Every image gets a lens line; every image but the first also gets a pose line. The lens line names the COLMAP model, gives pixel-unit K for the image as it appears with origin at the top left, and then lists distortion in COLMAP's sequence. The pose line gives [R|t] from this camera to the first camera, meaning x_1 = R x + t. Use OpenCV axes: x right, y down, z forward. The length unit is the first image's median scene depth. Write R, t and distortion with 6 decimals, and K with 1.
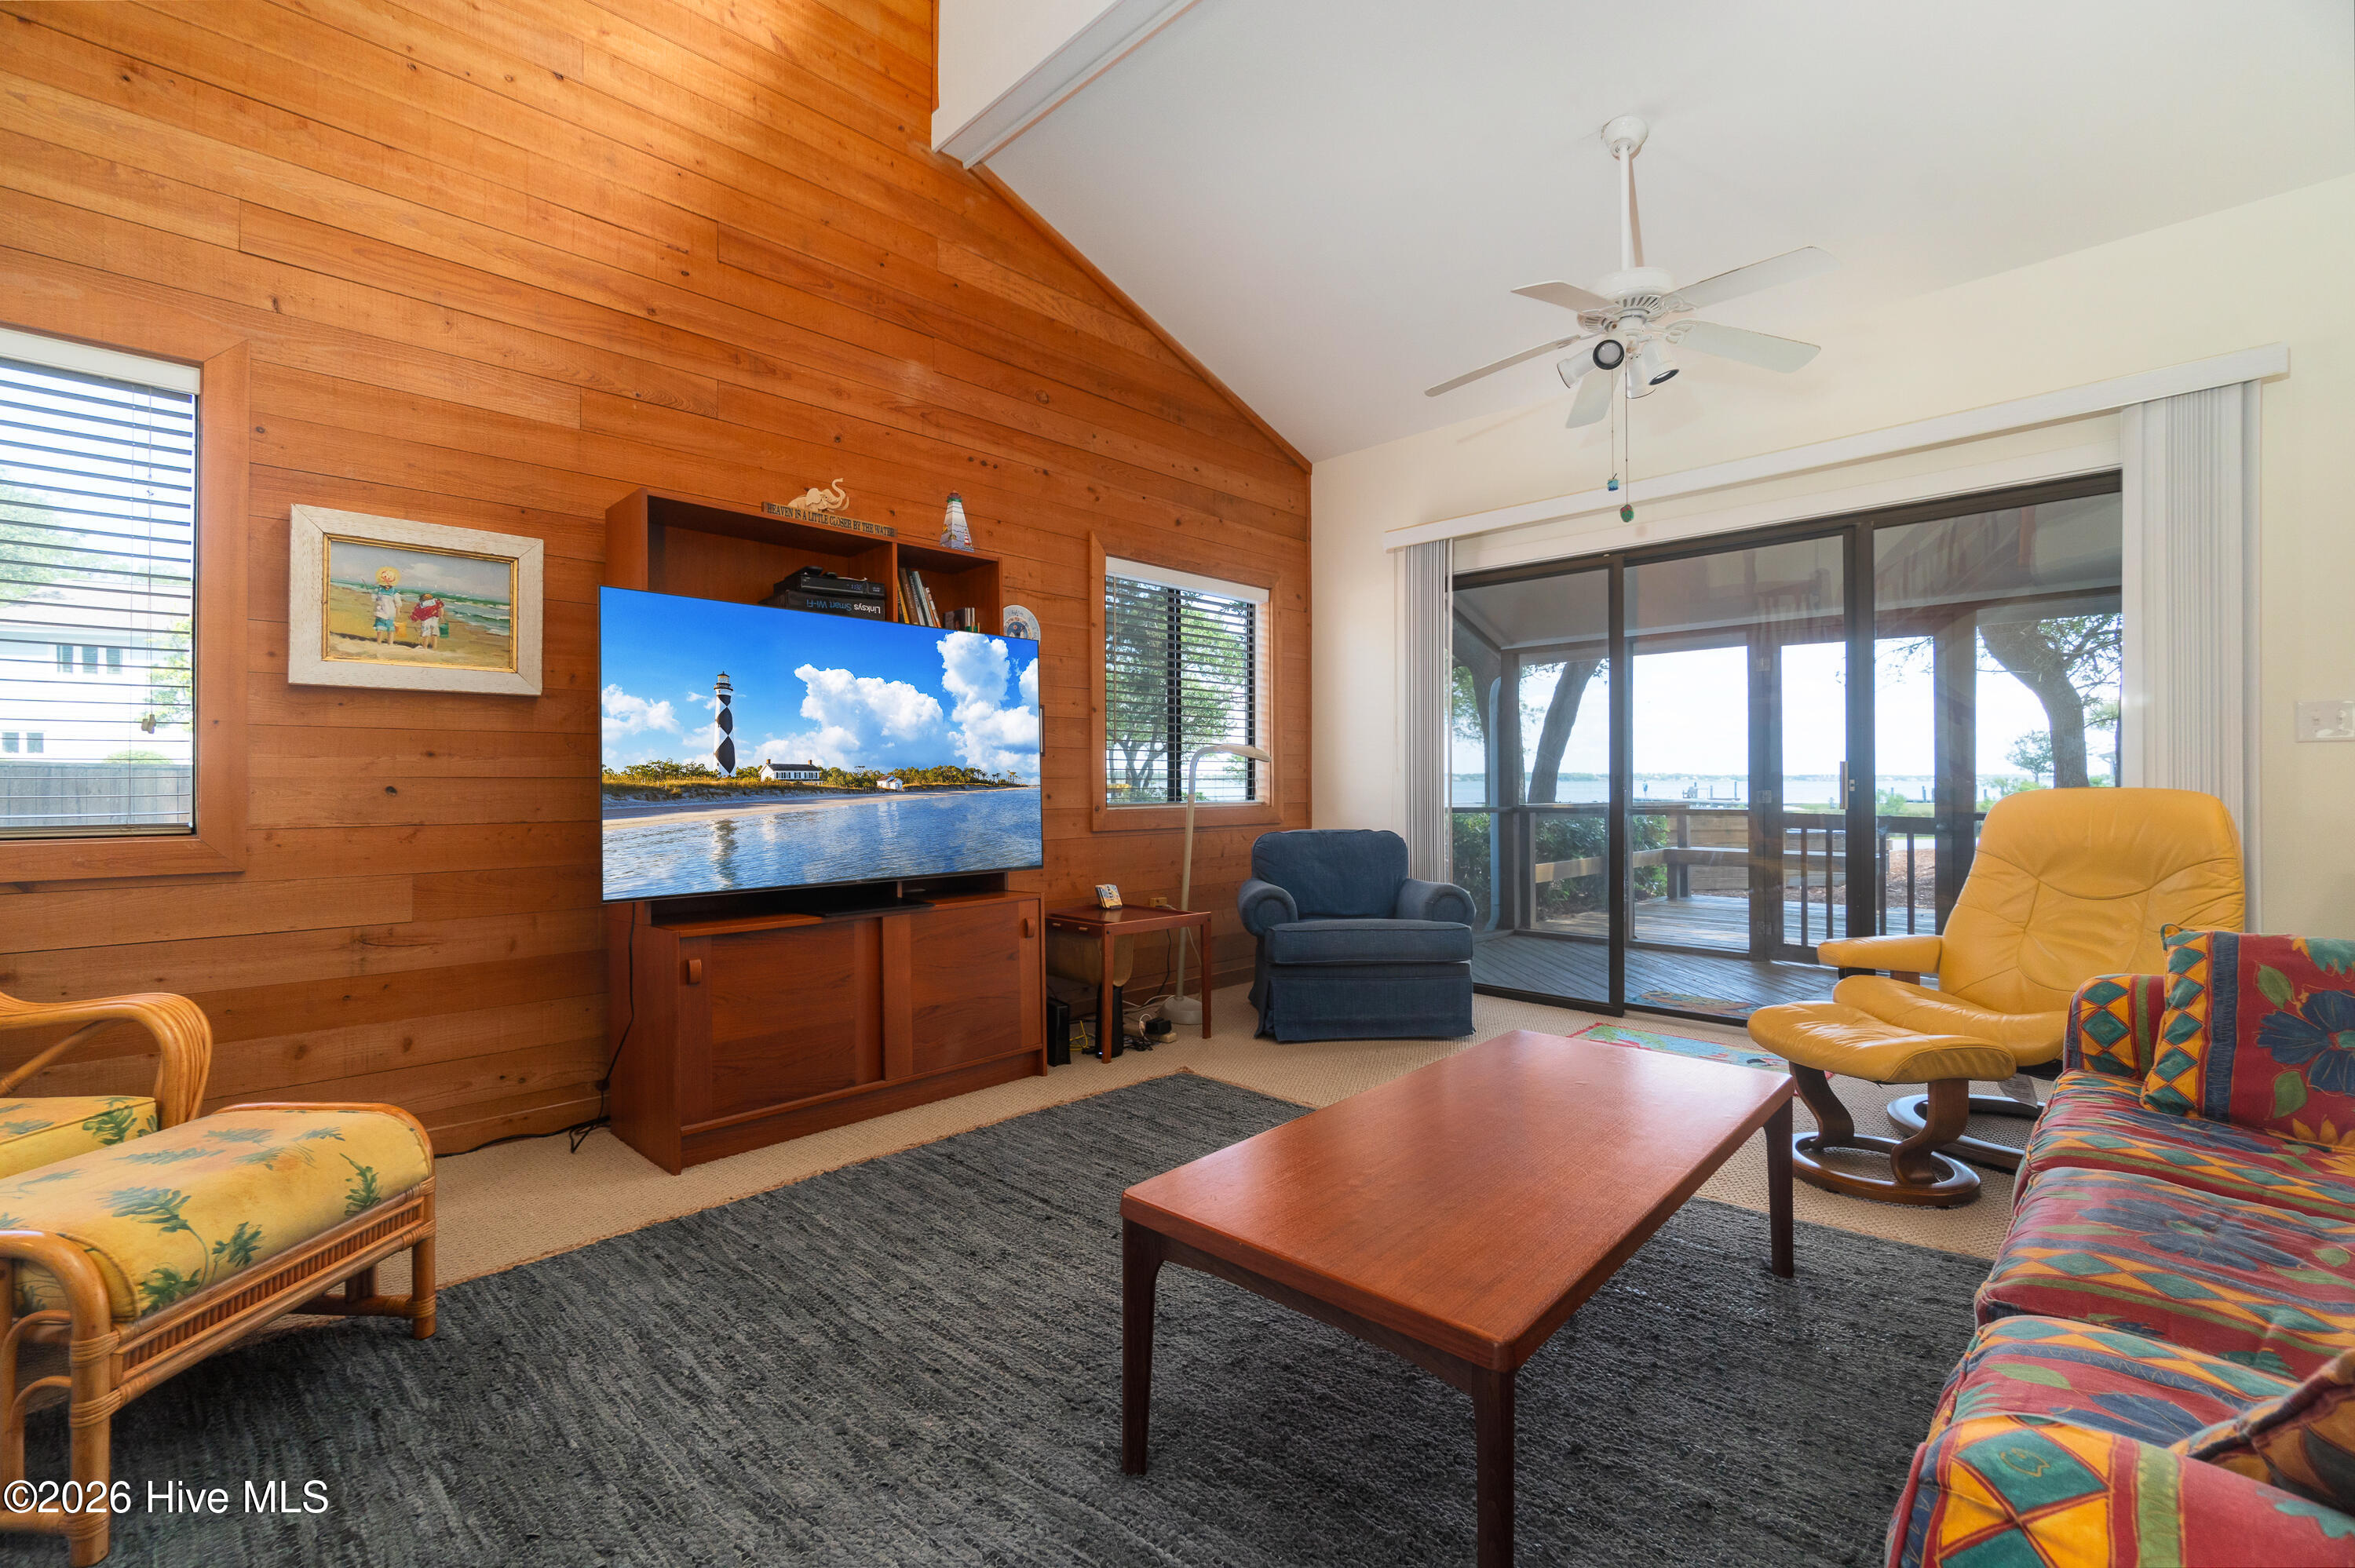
lens RADIAL K [[1007.2, 0, 1164.7], [0, 1007.2, 772.4], [0, 0, 1]] dist [-0.002976, 0.000025]
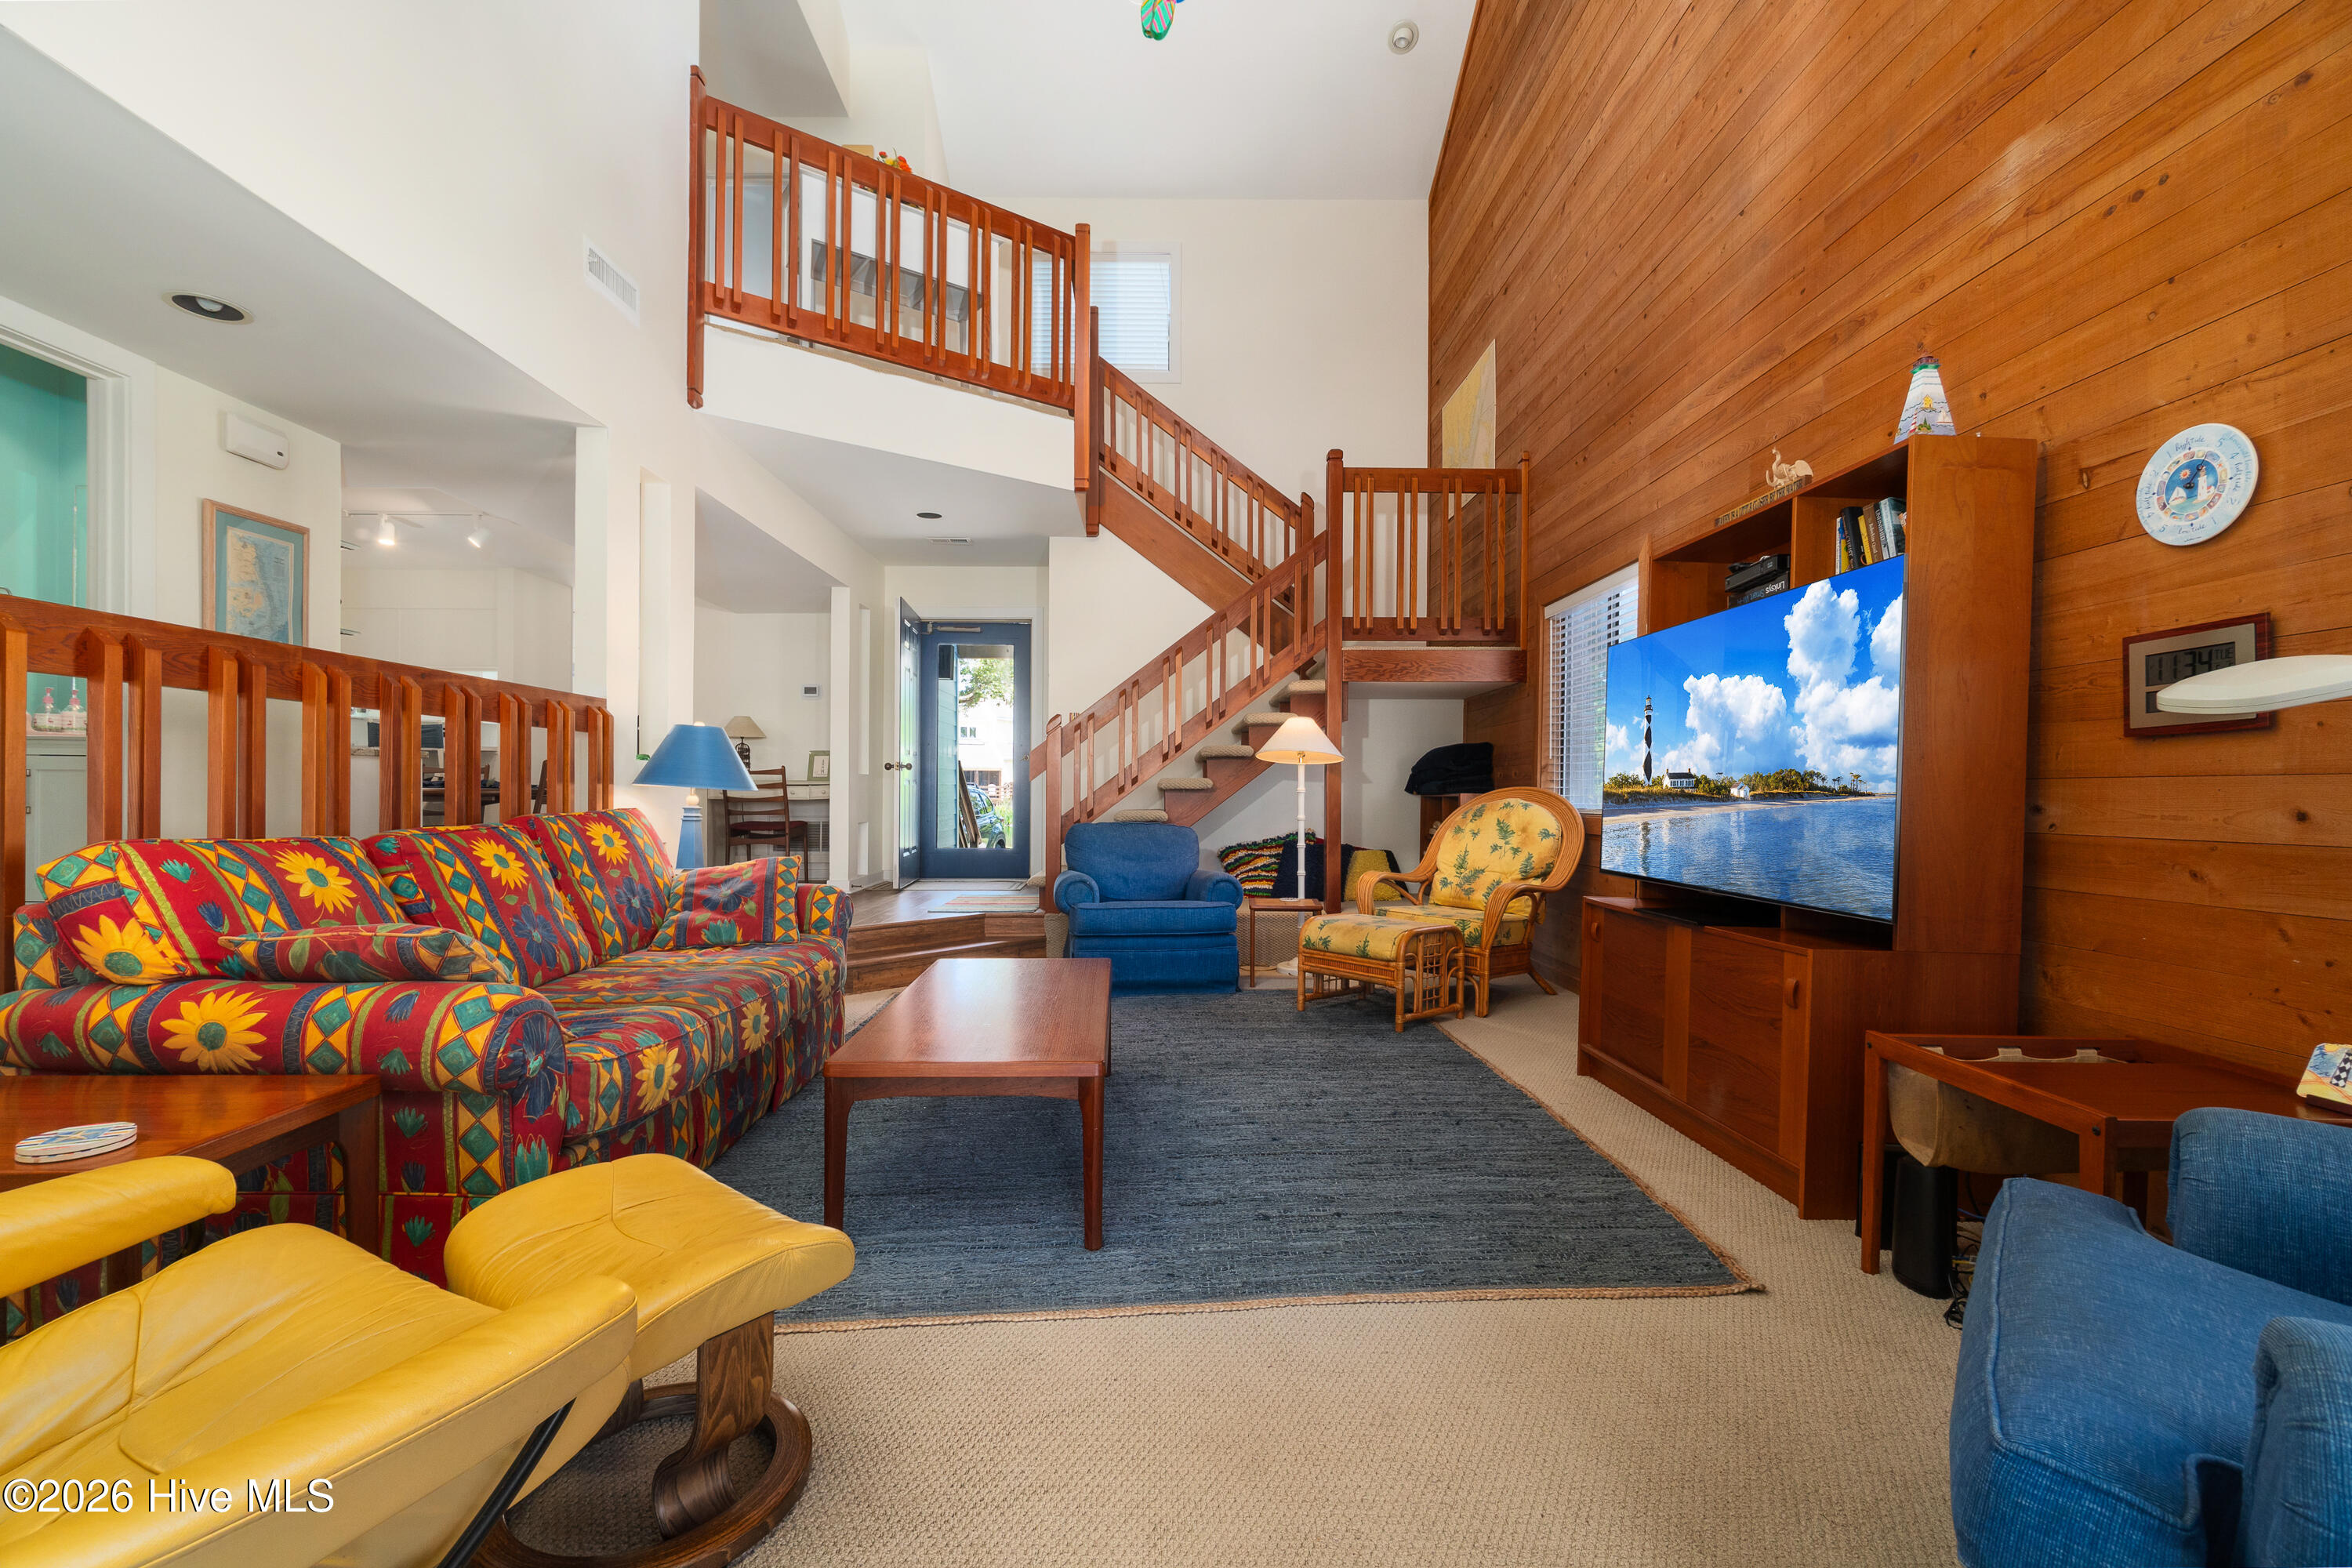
lens RADIAL K [[1024.7, 0, 1158.6], [0, 1024.7, 791.3], [0, 0, 1]] dist [-0.001795, -0.000050]
pose [[-0.681774, 0.000429, -0.731563, 0.739701], [0.001781, 0.999998, -0.001073, 0.011378], [0.731560, -0.002034, -0.681774, 1.210870]]
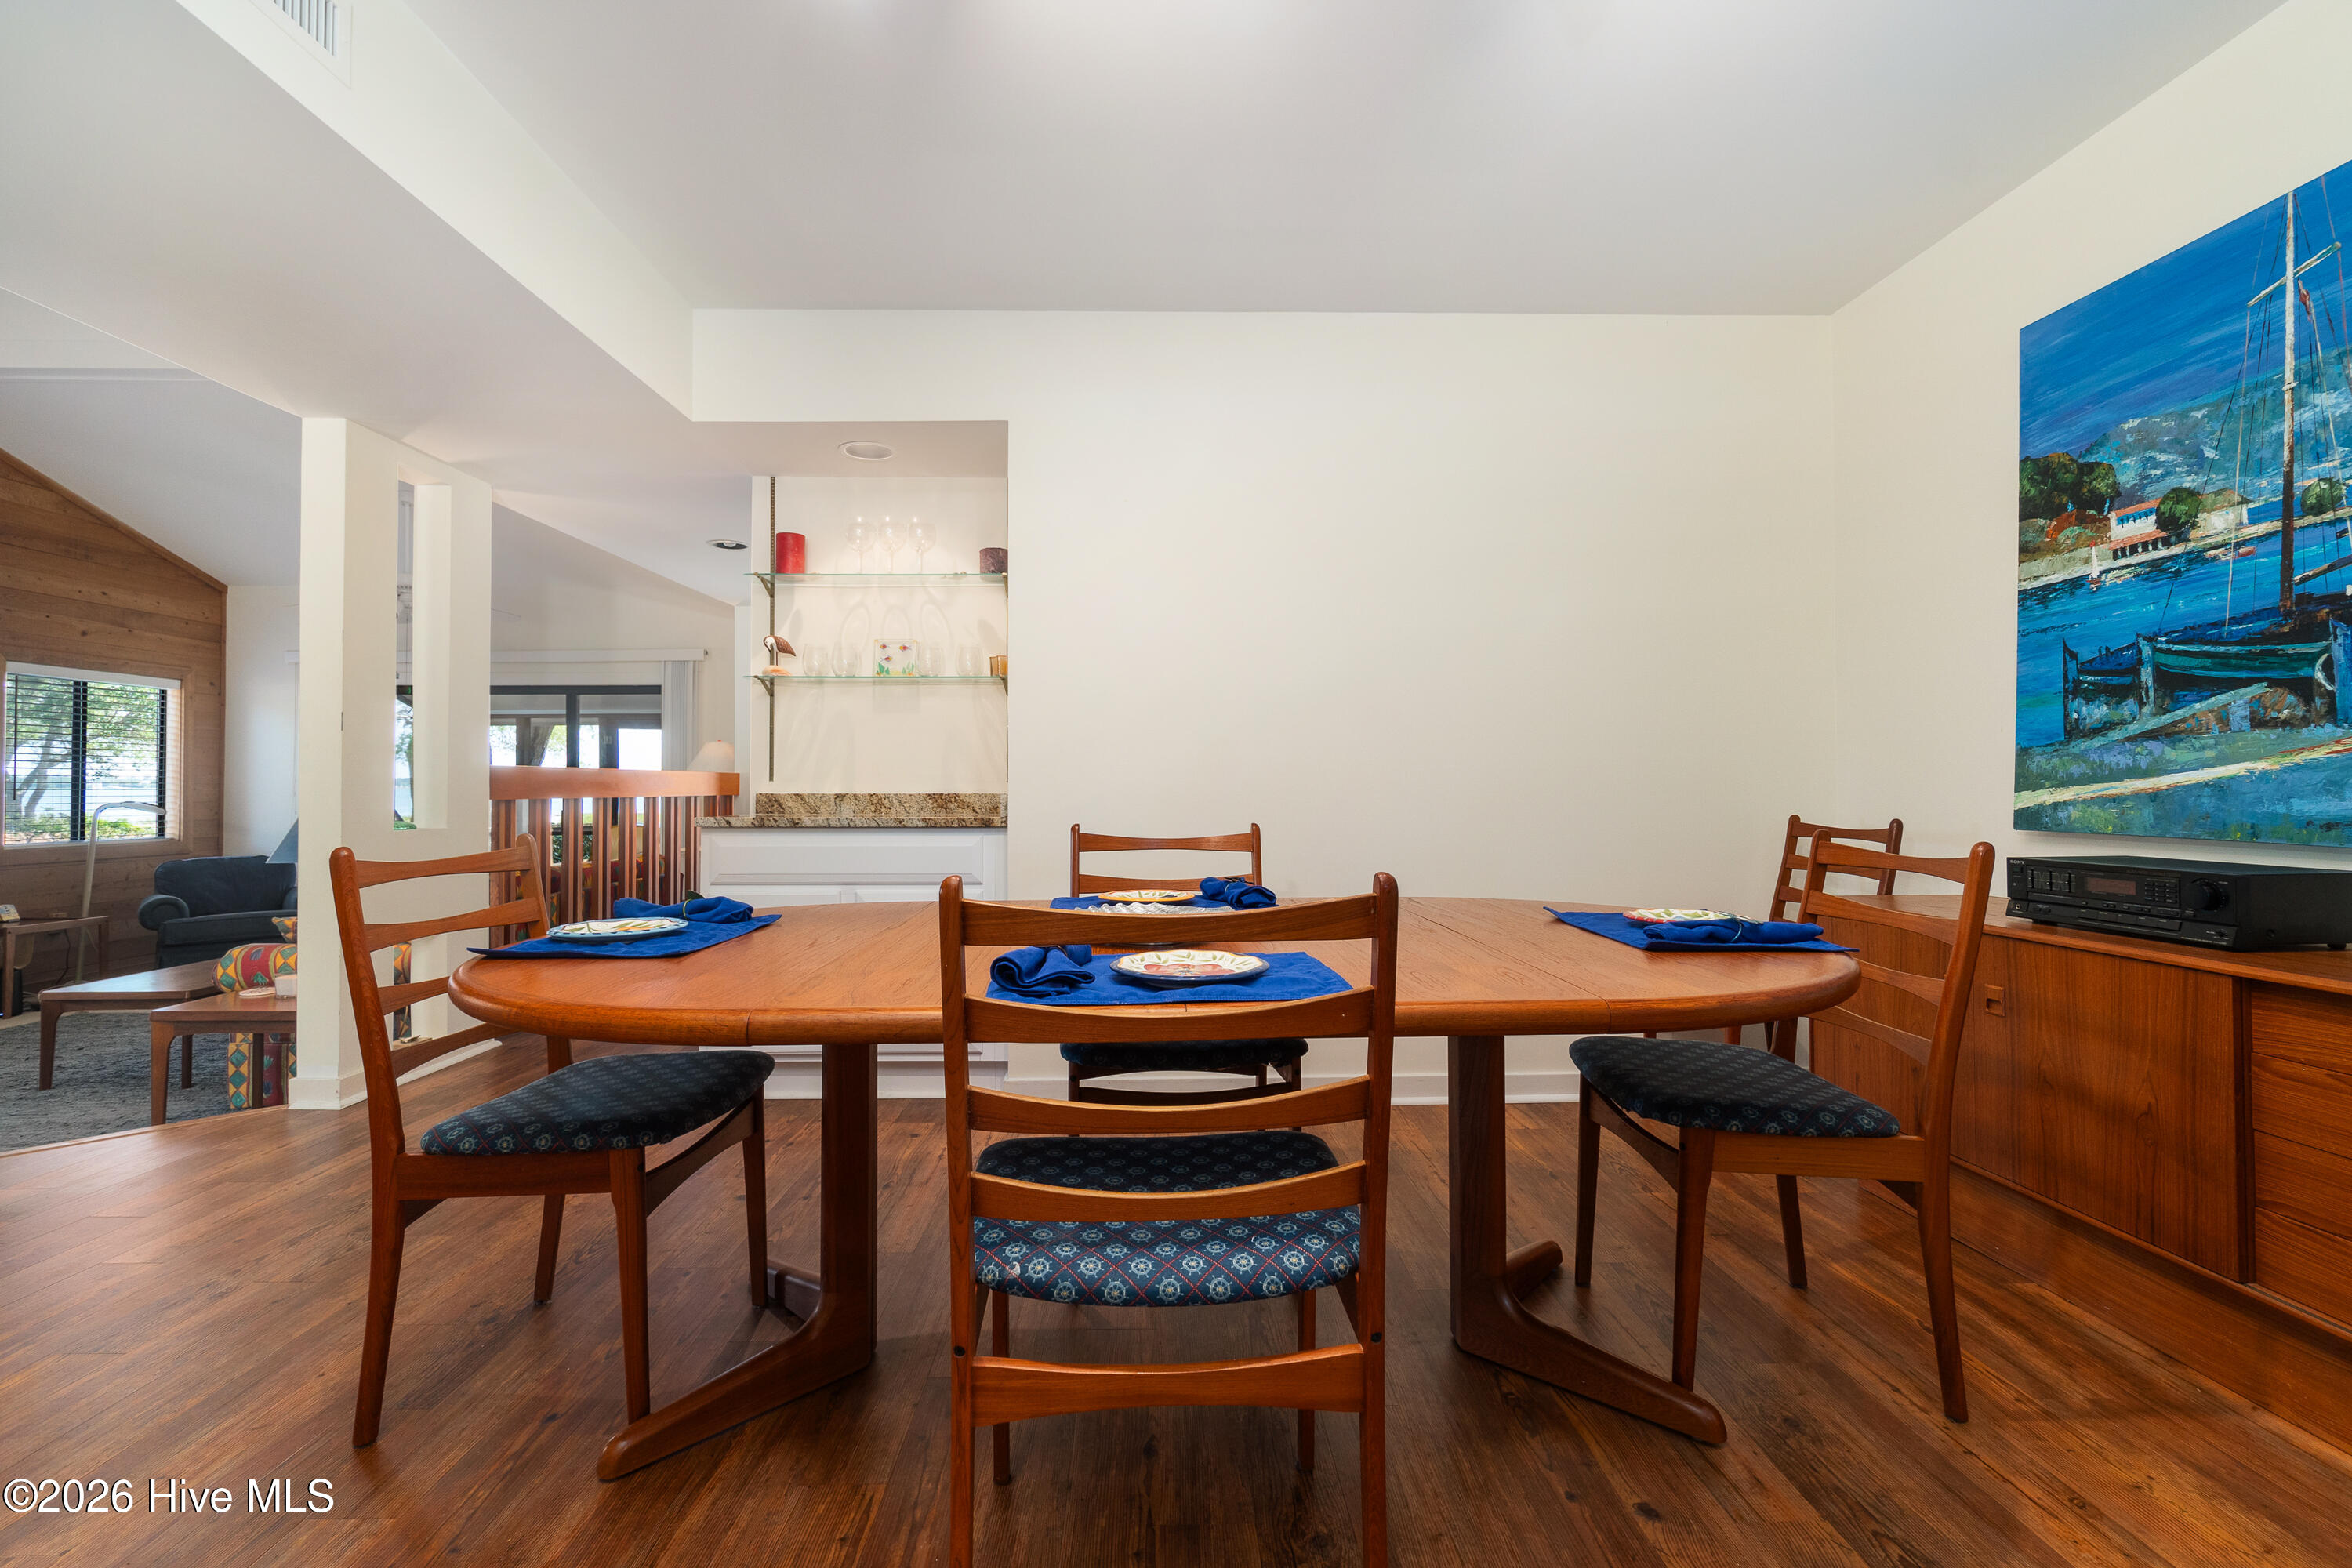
lens RADIAL K [[1047.2, 0, 1170.9], [0, 1047.2, 770.1], [0, 0, 1]] dist [-0.001173, -0.000071]
pose [[0.686230, 0.014201, 0.727246, -0.005393], [-0.006991, 0.999892, -0.012928, -0.084399], [-0.727351, 0.003787, 0.686255, -1.497826]]
